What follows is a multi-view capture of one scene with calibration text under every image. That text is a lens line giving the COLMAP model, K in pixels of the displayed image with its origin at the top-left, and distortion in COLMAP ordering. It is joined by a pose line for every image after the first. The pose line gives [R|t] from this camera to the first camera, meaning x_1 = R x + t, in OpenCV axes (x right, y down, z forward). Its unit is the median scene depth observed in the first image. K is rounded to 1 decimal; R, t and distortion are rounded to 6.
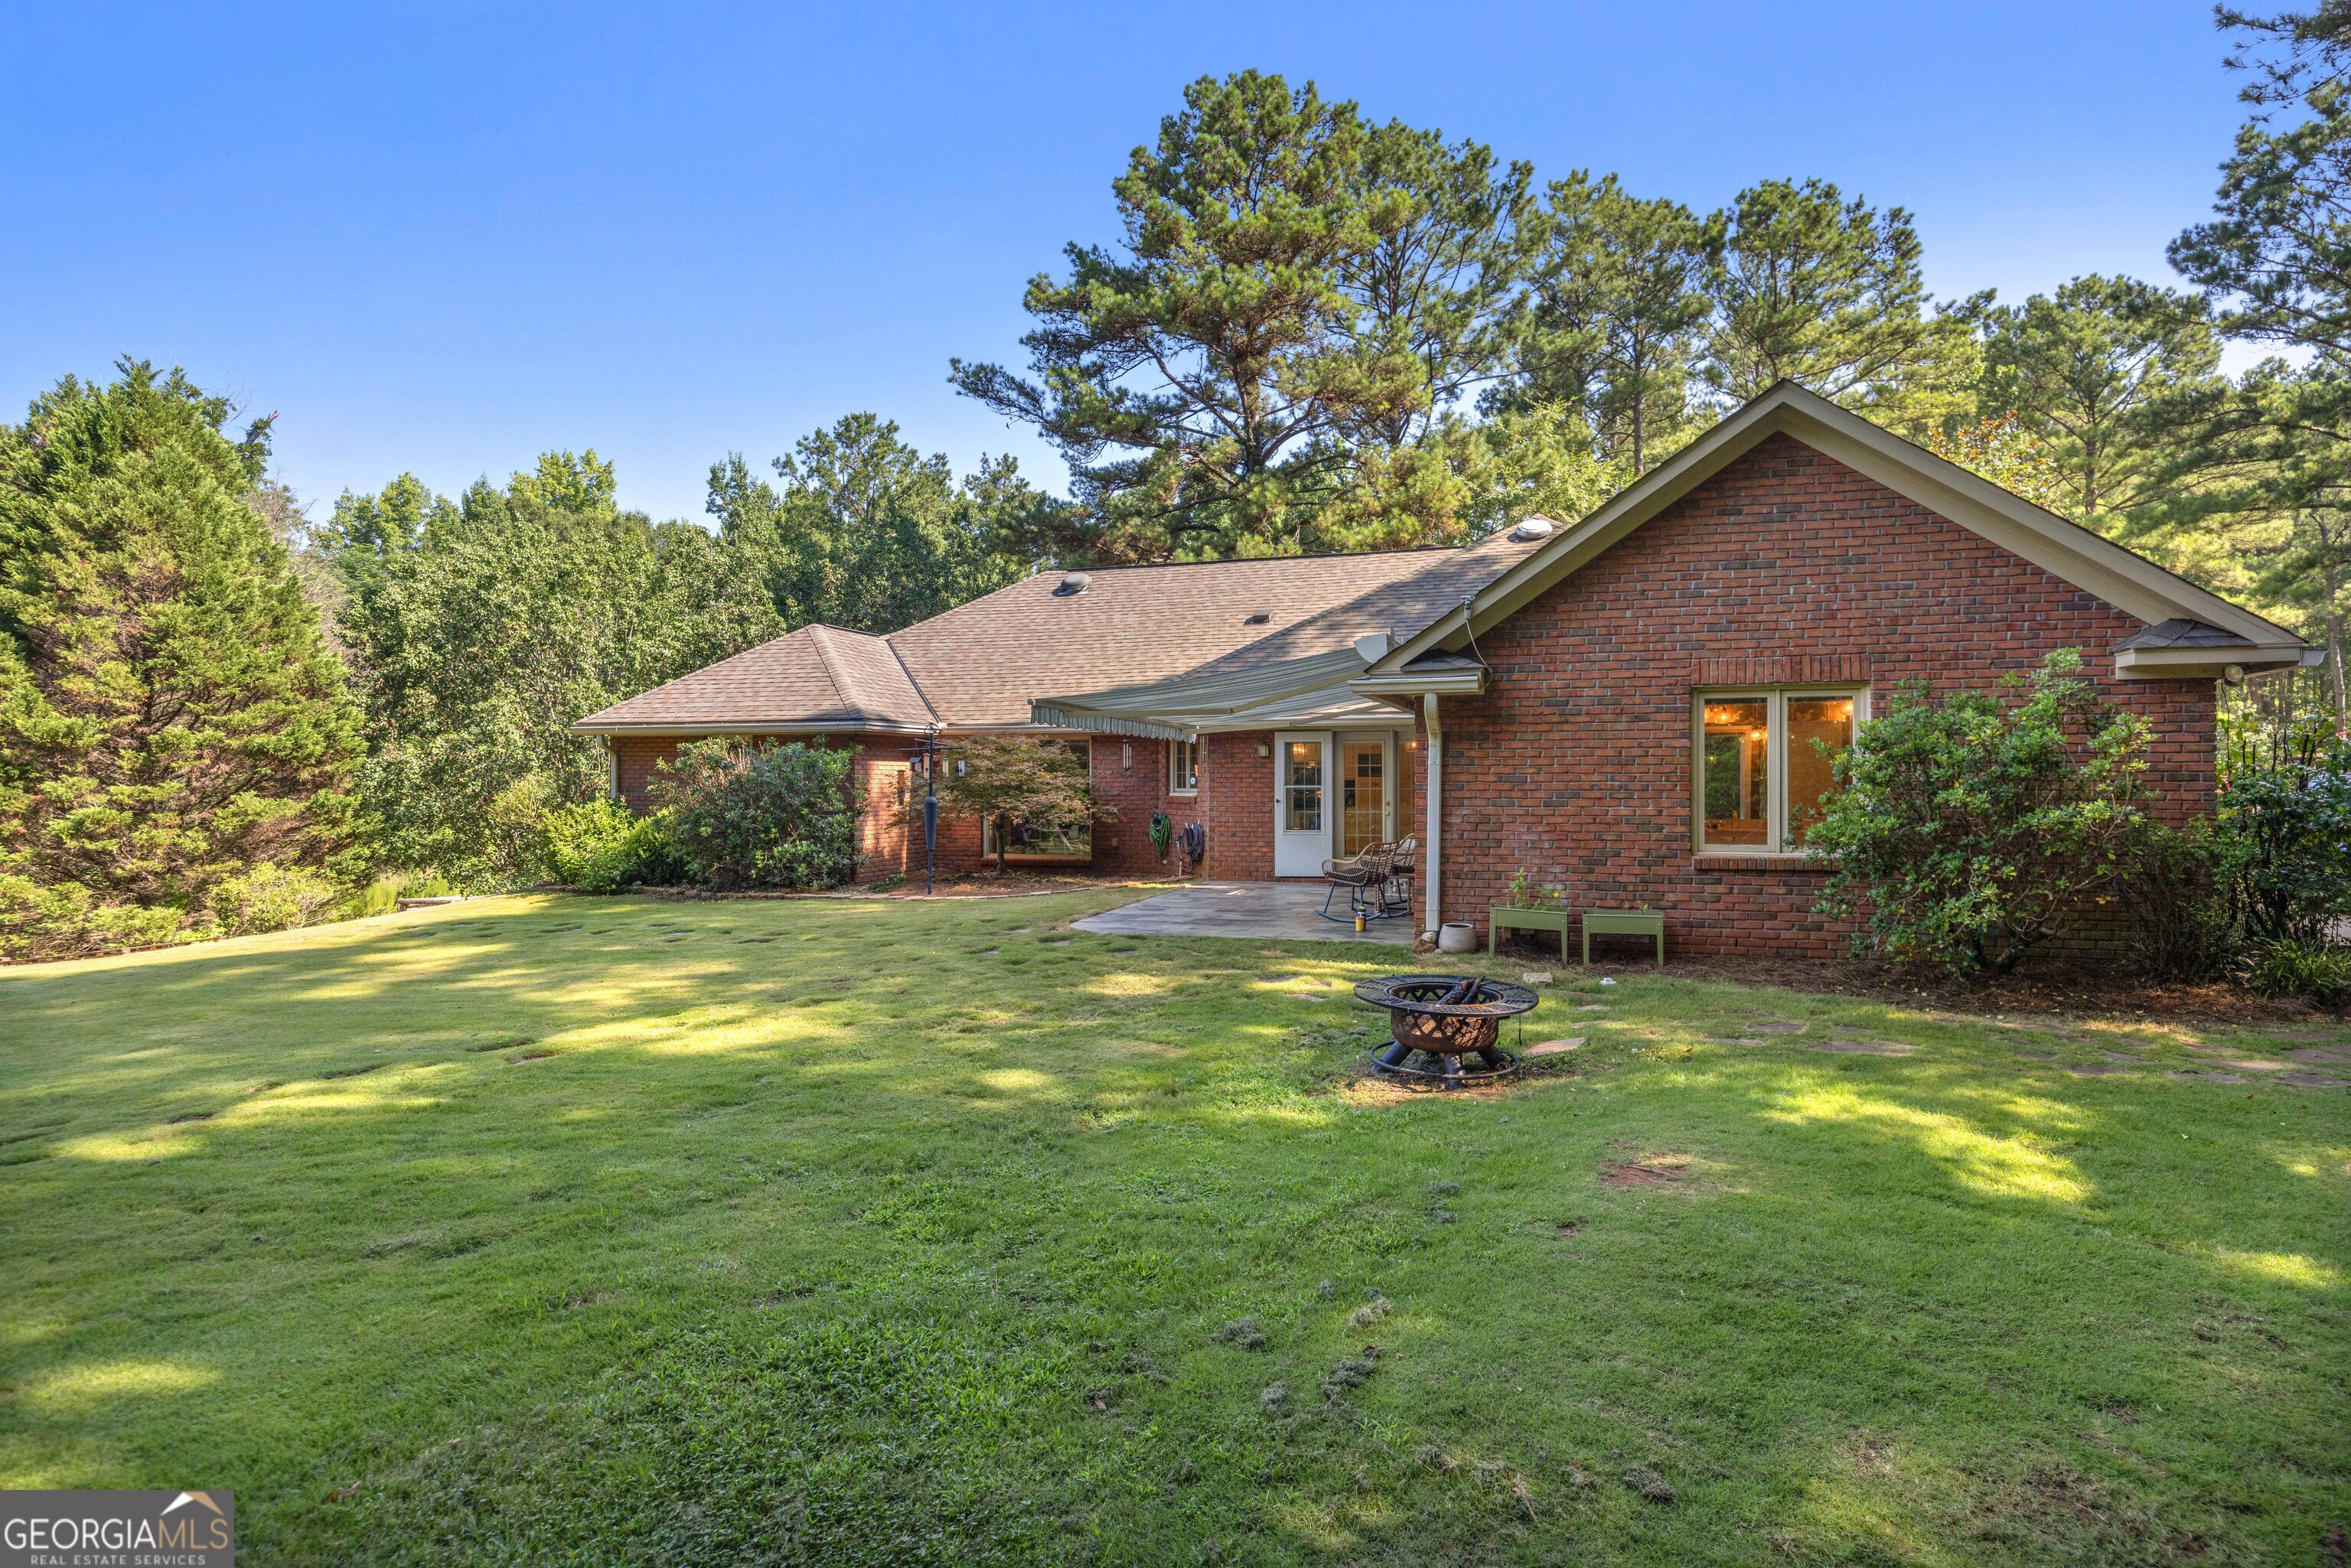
lens RADIAL K [[1242.9, 0, 1179.5], [0, 1242.9, 778.5], [0, 0, 1]] dist [0.001805, -0.001042]
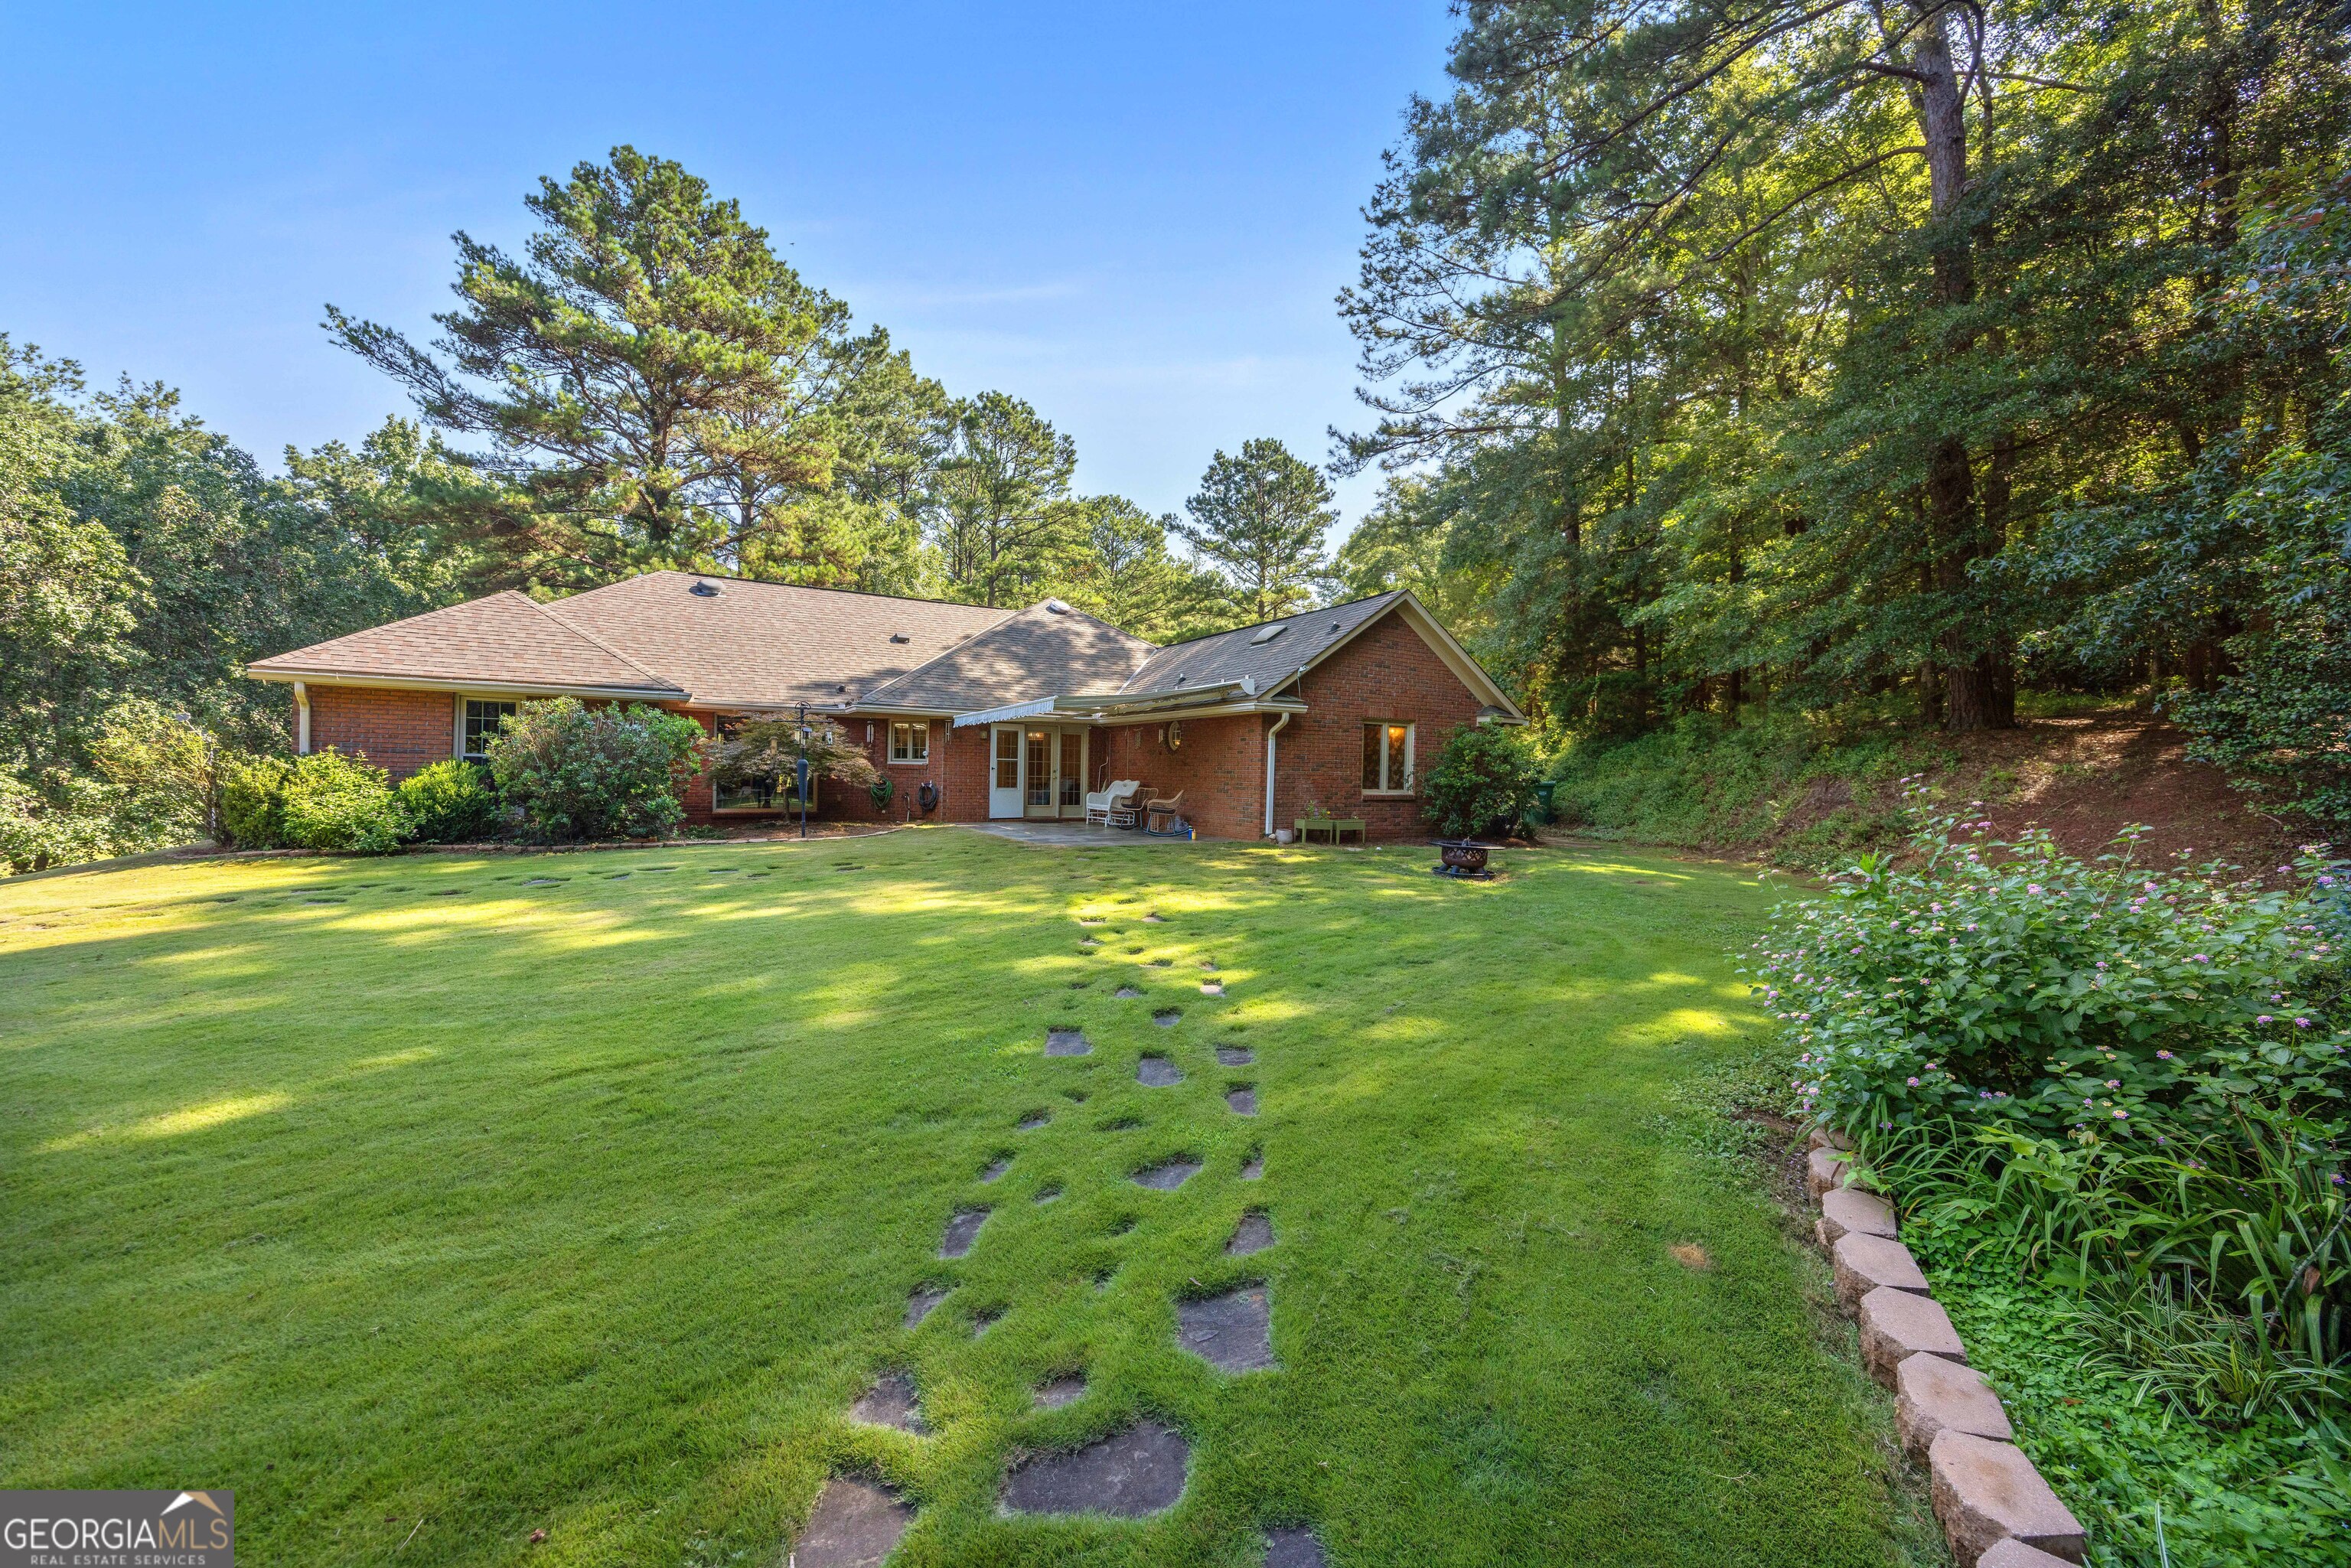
lens RADIAL K [[897.1, 0, 1177.3], [0, 897.1, 789.7], [0, 0, 1]] dist [-0.001476, 0.000368]
pose [[0.667507, 0.002065, 0.744601, -0.546557], [-0.022034, 0.999613, 0.016981, 0.019083], [-0.744278, -0.027742, 0.667294, 0.096402]]
